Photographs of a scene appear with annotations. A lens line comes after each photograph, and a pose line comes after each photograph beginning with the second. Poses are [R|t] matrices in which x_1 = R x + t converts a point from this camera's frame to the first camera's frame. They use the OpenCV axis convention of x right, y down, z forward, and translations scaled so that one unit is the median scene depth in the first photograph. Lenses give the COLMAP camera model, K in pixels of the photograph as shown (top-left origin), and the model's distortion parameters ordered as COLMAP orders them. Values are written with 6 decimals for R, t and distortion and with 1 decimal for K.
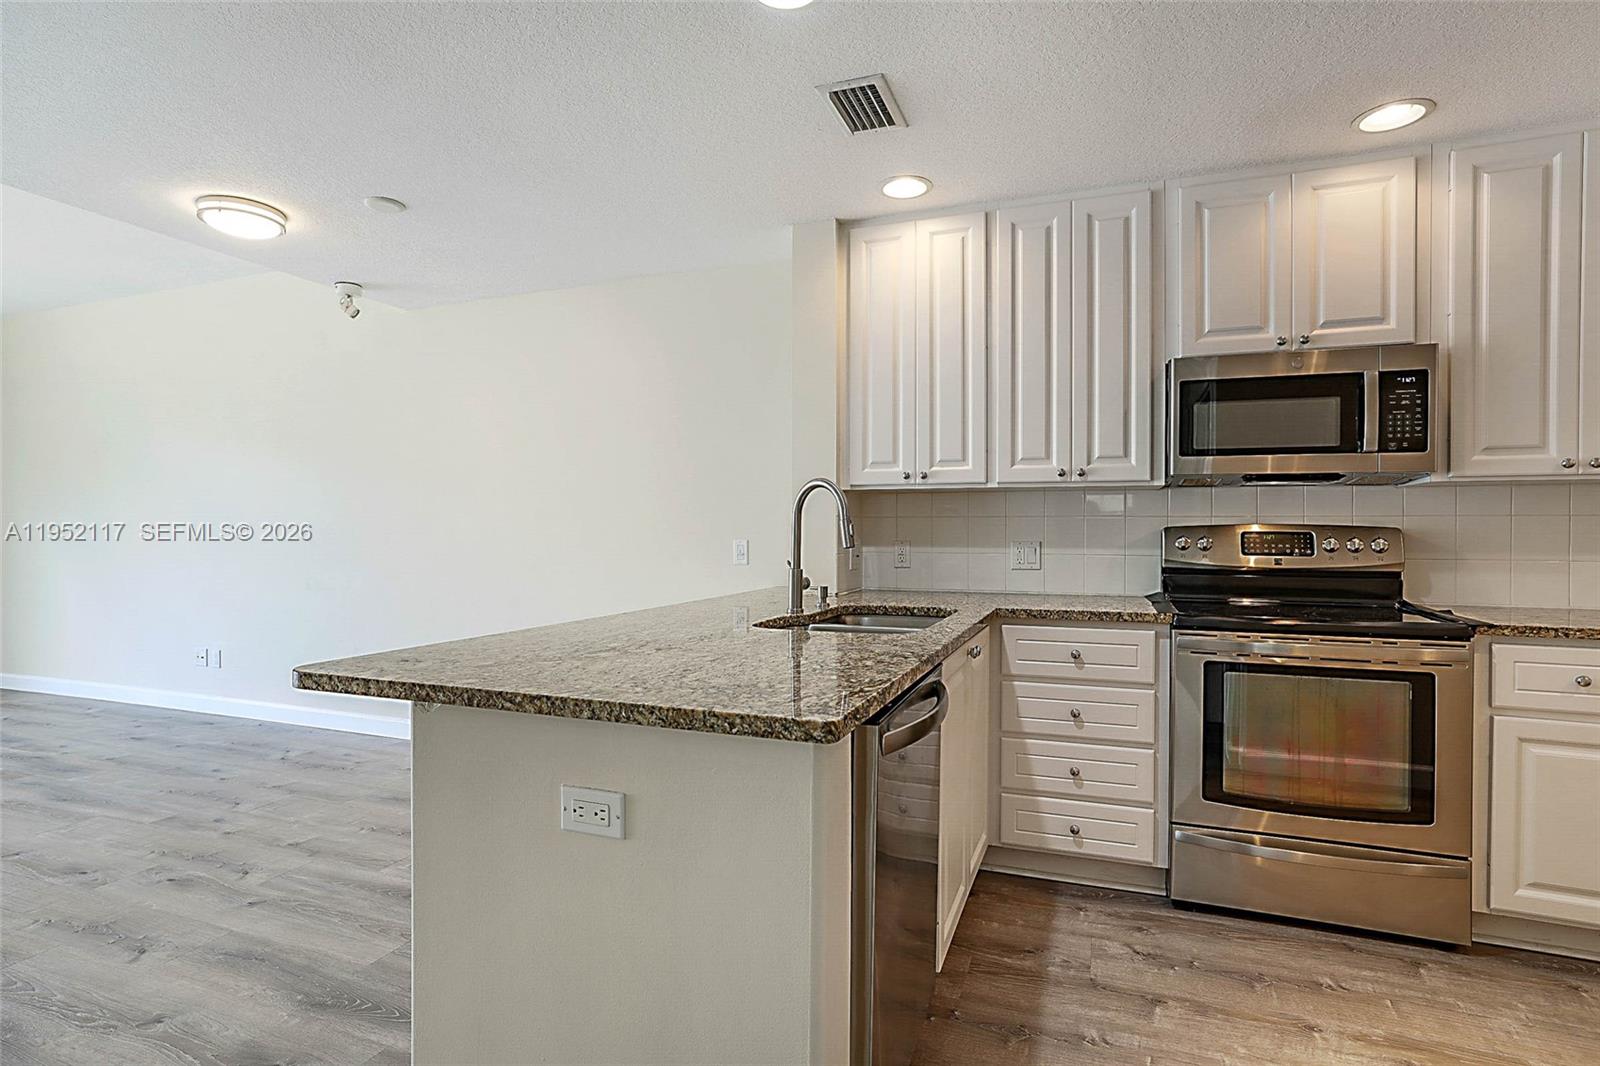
lens RADIAL K [[795.4, 0, 805.5], [0, 795.4, 535.5], [0, 0, 1]] dist [-0.023774, 0.016941]
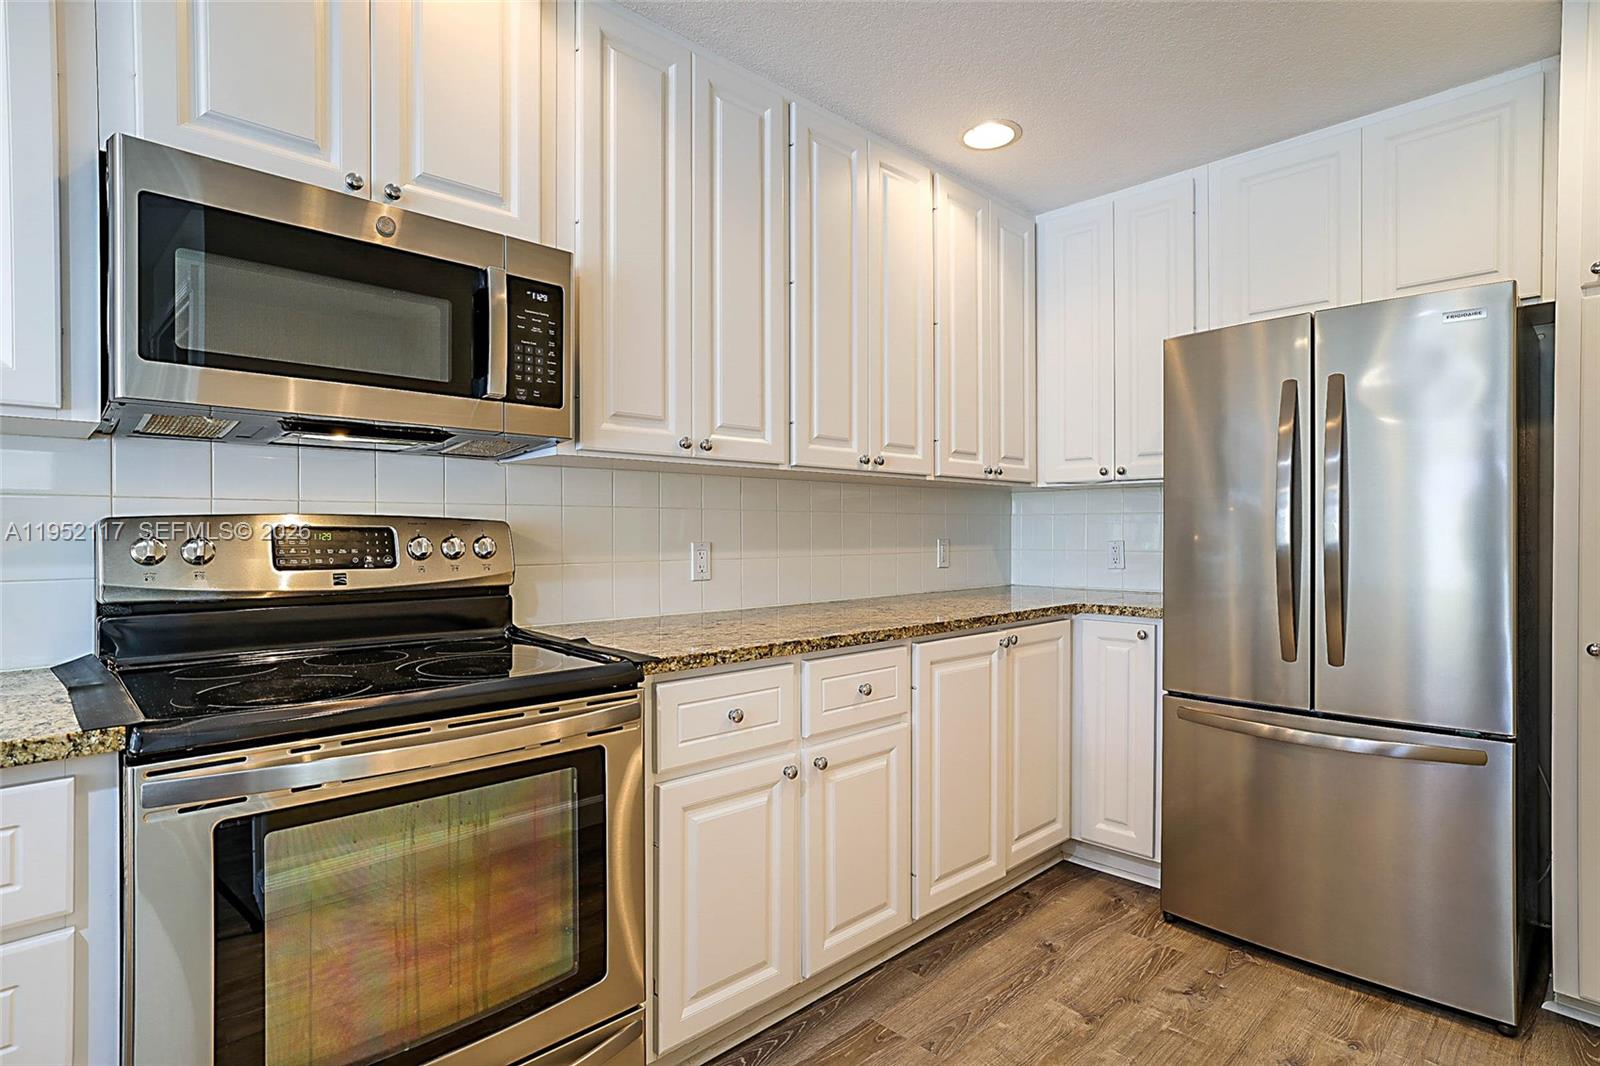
lens RADIAL K [[826.0, 0, 808.0], [0, 826.0, 535.2], [0, 0, 1]] dist [-0.032180, 0.020035]
pose [[0.423897, -0.007955, 0.905675, 0.225879], [0.007771, 0.999957, 0.005146, 0.000766], [-0.905677, 0.004857, 0.423941, 0.488222]]
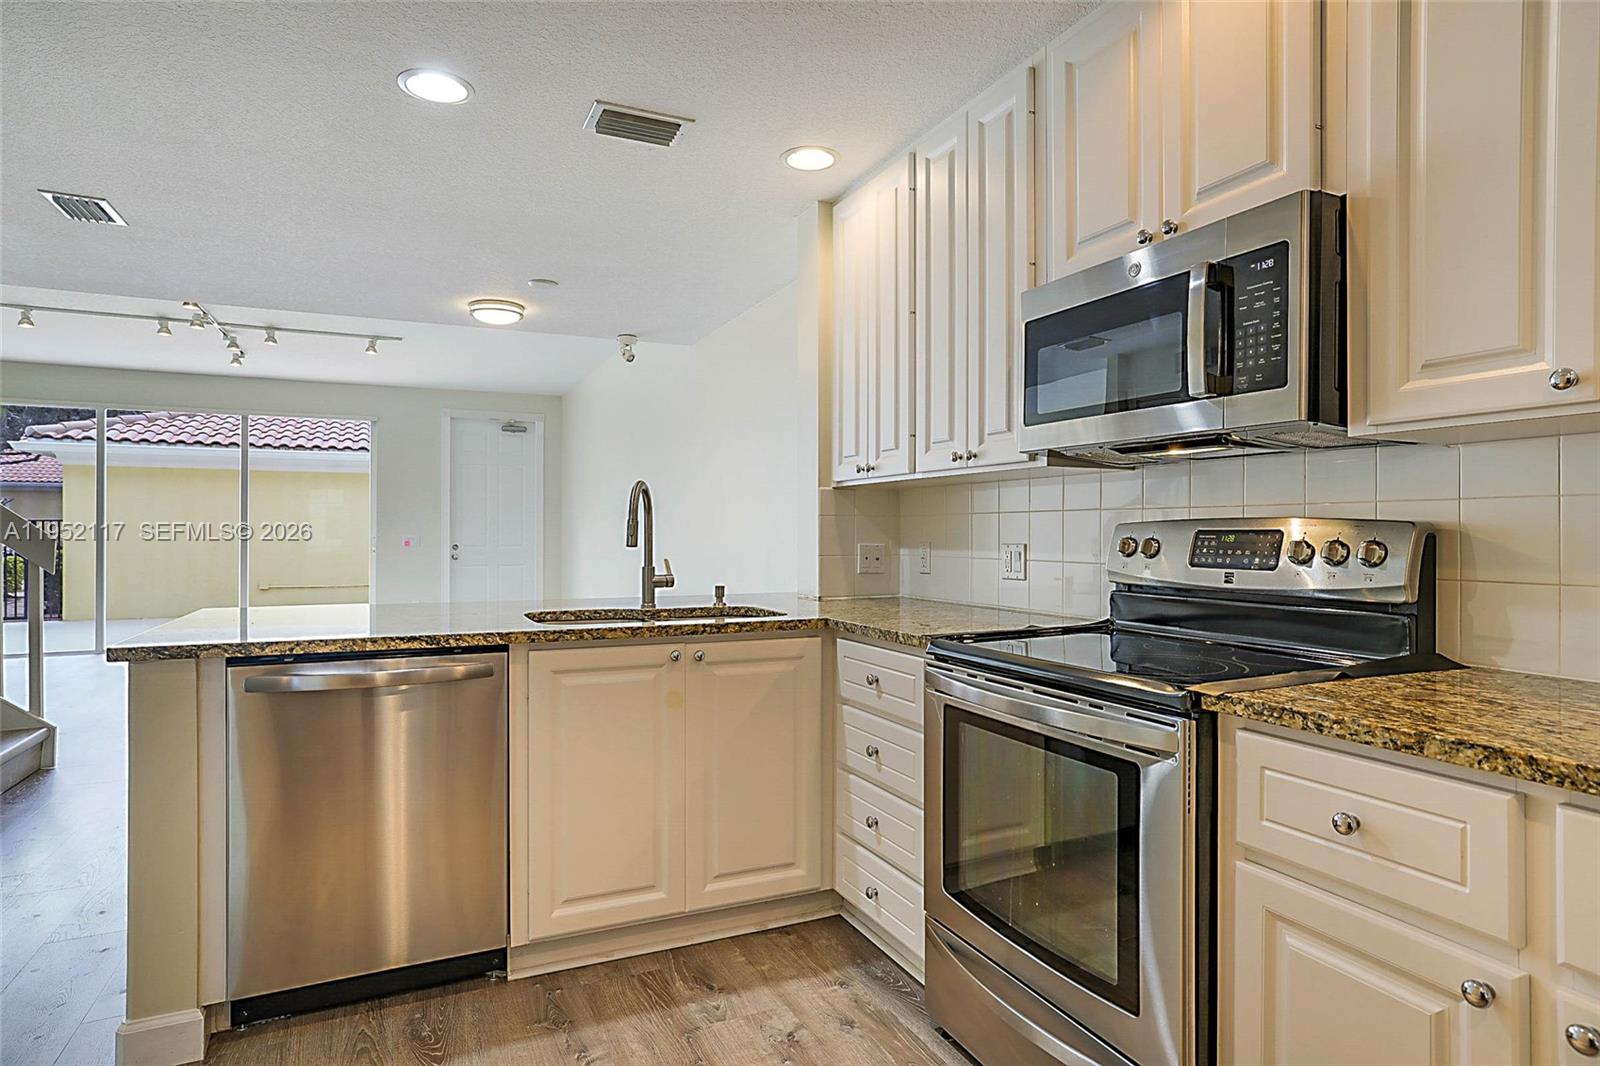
lens RADIAL K [[886.9, 0, 800.0], [0, 886.9, 533.0], [0, 0, 1]] dist [-0.002645, -0.000126]
pose [[0.713006, -0.001402, -0.701157, 0.944241], [-0.003036, 0.999982, -0.005086, 0.002653], [0.701152, 0.005755, 0.712989, 0.293155]]
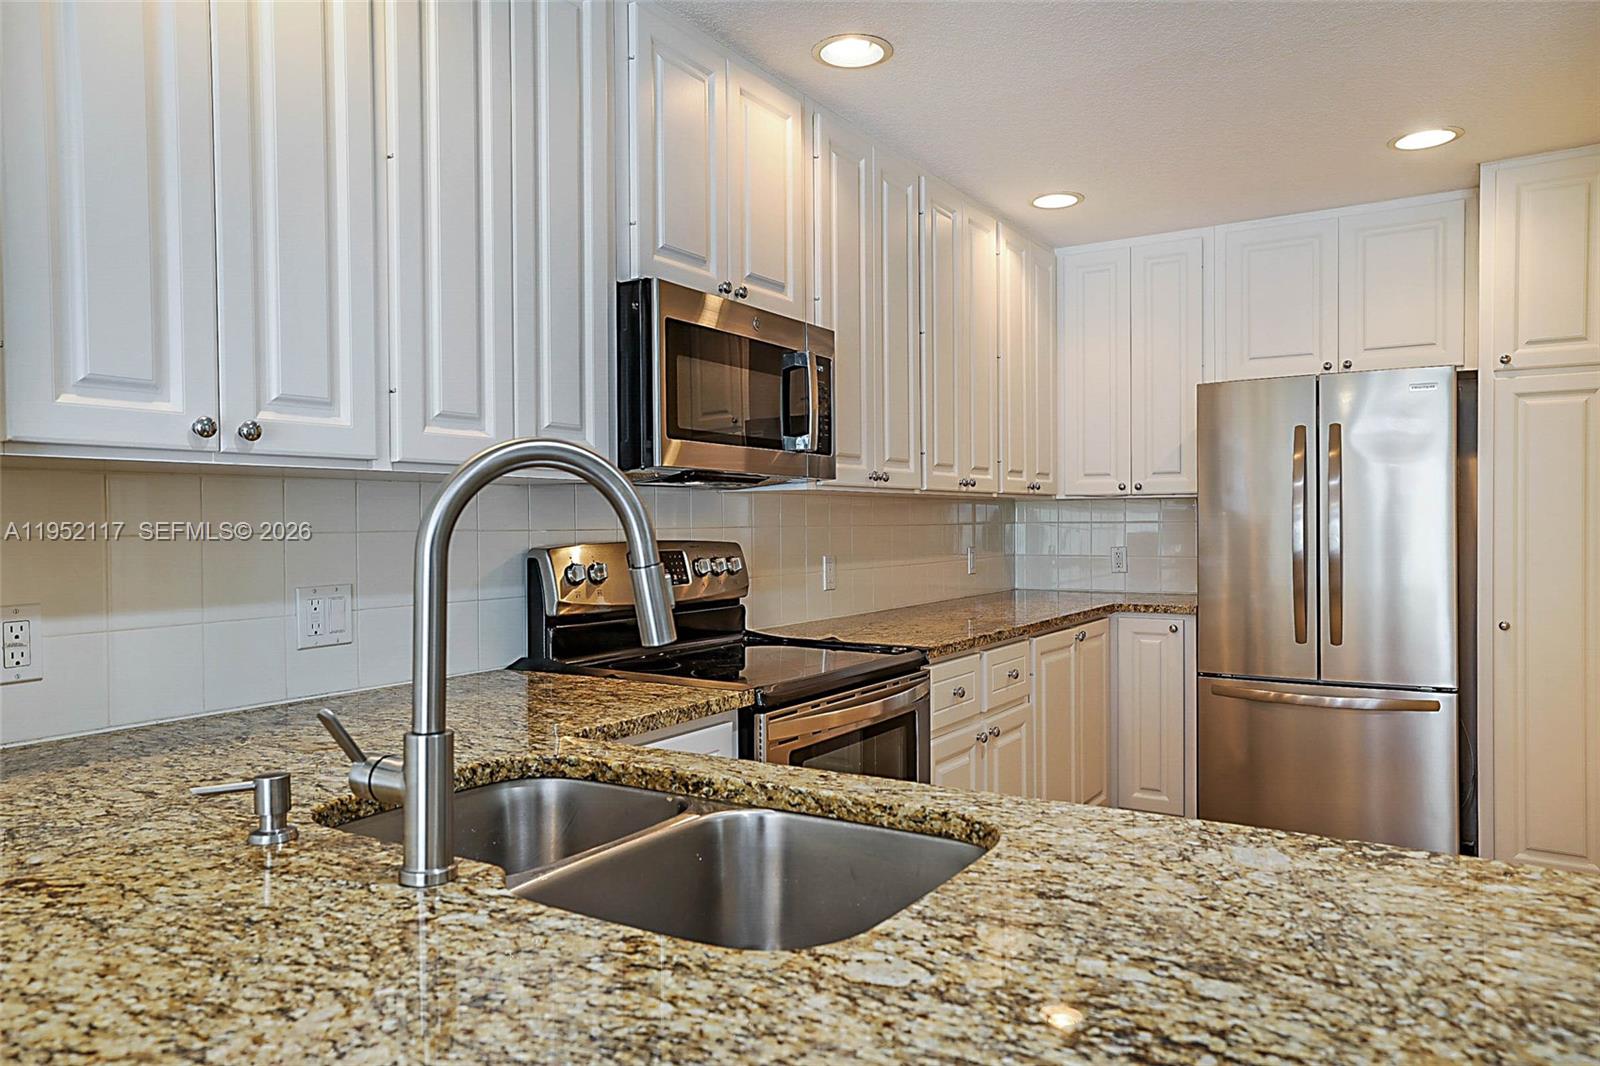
lens RADIAL K [[1106.7, 0, 800.0], [0, 1106.7, 533.0], [0, 0, 1]] dist [-0.001452, 0.002342]
pose [[0.196584, -0.014153, 0.980385, -0.385610], [0.014241, 0.999832, 0.011579, -0.034806], [-0.980383, 0.011686, 0.196753, 0.765140]]
